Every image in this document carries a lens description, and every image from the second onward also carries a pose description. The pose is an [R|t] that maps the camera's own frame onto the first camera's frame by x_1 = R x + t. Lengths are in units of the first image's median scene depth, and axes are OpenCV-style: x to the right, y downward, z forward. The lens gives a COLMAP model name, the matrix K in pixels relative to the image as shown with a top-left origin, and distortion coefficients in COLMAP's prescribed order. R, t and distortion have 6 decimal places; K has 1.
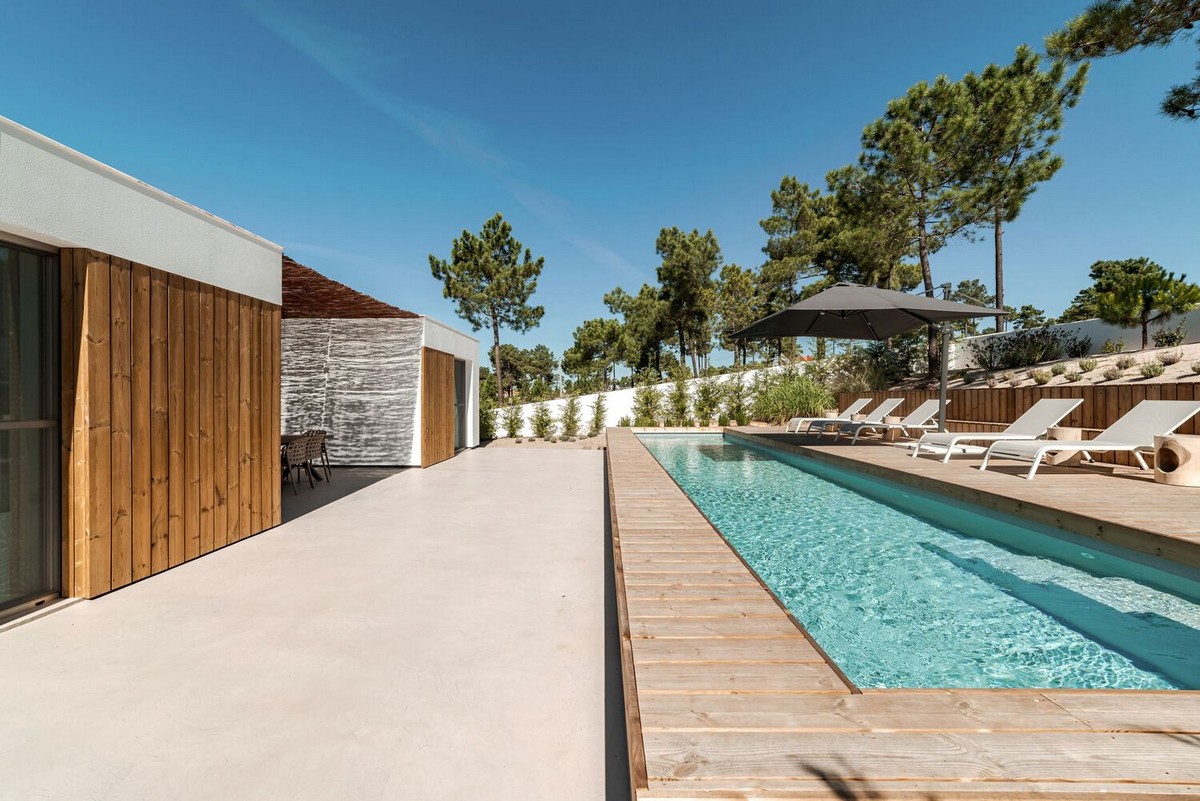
lens RADIAL K [[476.0, 0, 598.0], [0, 476.0, 400.1], [0, 0, 1]] dist [0.001174, 0.000122]
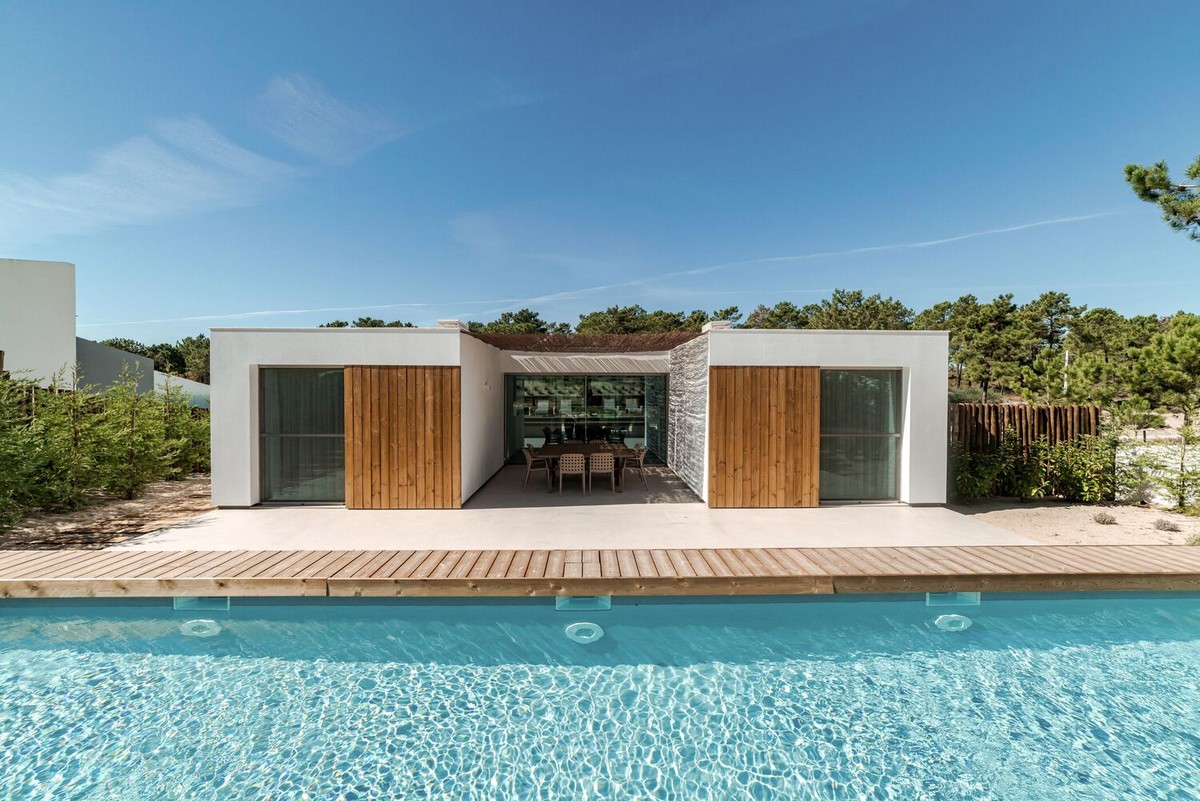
lens RADIAL K [[476.0, 0, 598.9], [0, 476.0, 397.7], [0, 0, 1]] dist [0.001174, 0.000122]
pose [[0.032259, 0.020439, -0.999271, 0.979760], [-0.005674, 0.999779, 0.020266, -0.145340], [0.999463, 0.005016, 0.032367, 1.570010]]
